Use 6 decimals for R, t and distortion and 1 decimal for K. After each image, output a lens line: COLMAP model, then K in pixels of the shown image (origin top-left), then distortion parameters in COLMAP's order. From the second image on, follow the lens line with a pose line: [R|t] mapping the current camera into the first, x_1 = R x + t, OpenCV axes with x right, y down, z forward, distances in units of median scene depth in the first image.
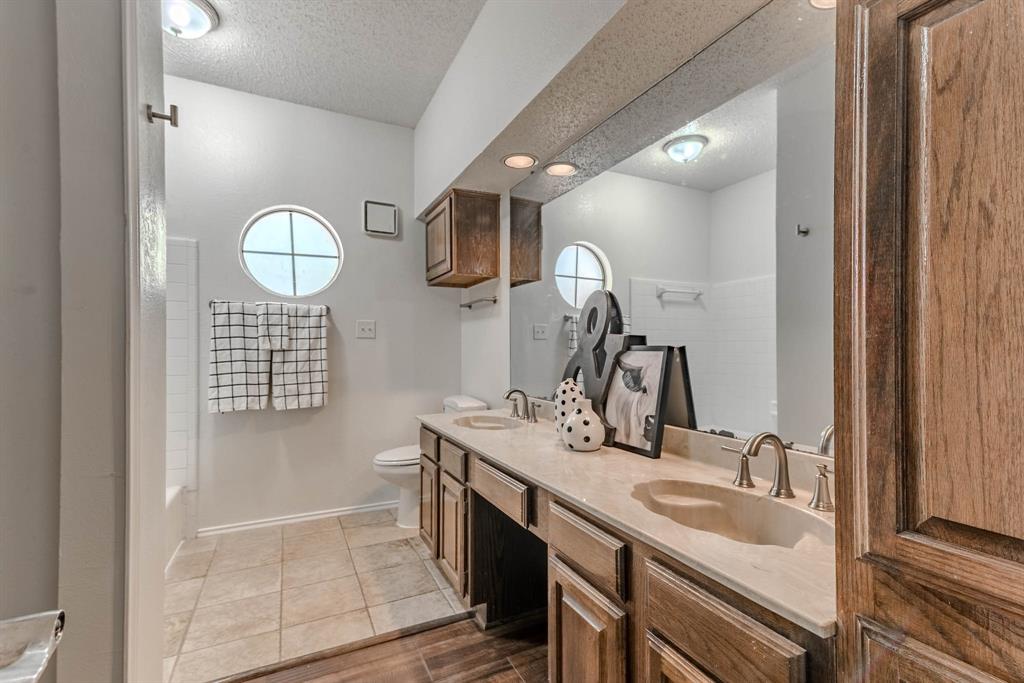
lens RADIAL K [[466.2, 0, 516.6], [0, 466.2, 347.6], [0, 0, 1]] dist [0.011056, 0.000276]
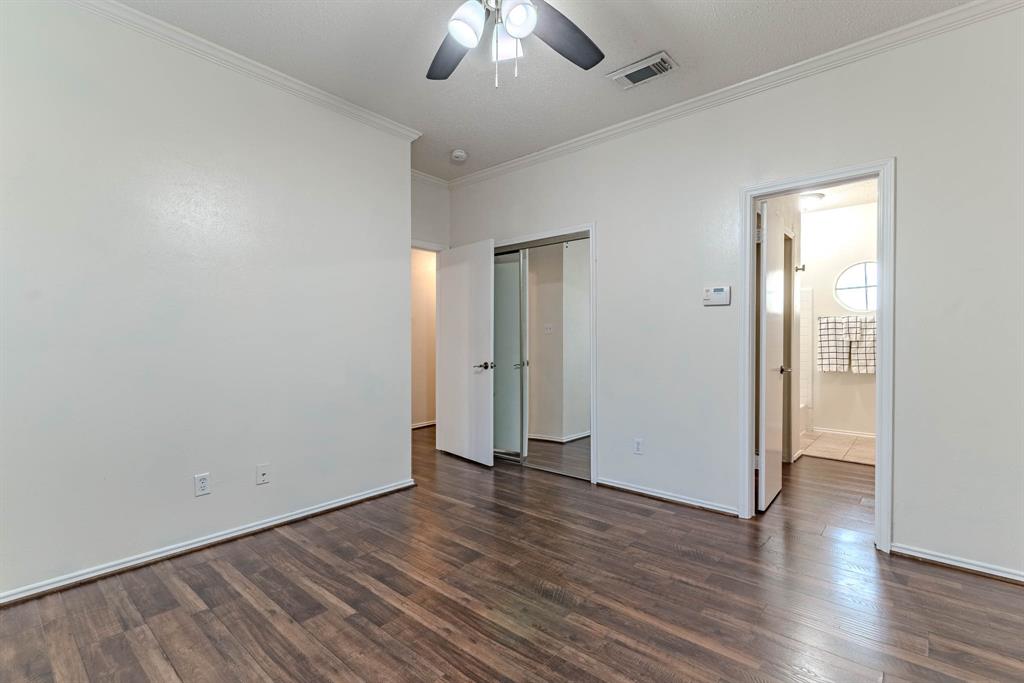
lens RADIAL K [[466.2, 0, 514.9], [0, 466.2, 346.2], [0, 0, 1]] dist [0.011056, 0.000276]
pose [[0.386469, 0.005311, -0.922287, 0.715598], [0.001369, 0.999979, 0.006332, 0.012369], [0.922301, -0.003709, 0.386454, -1.006959]]
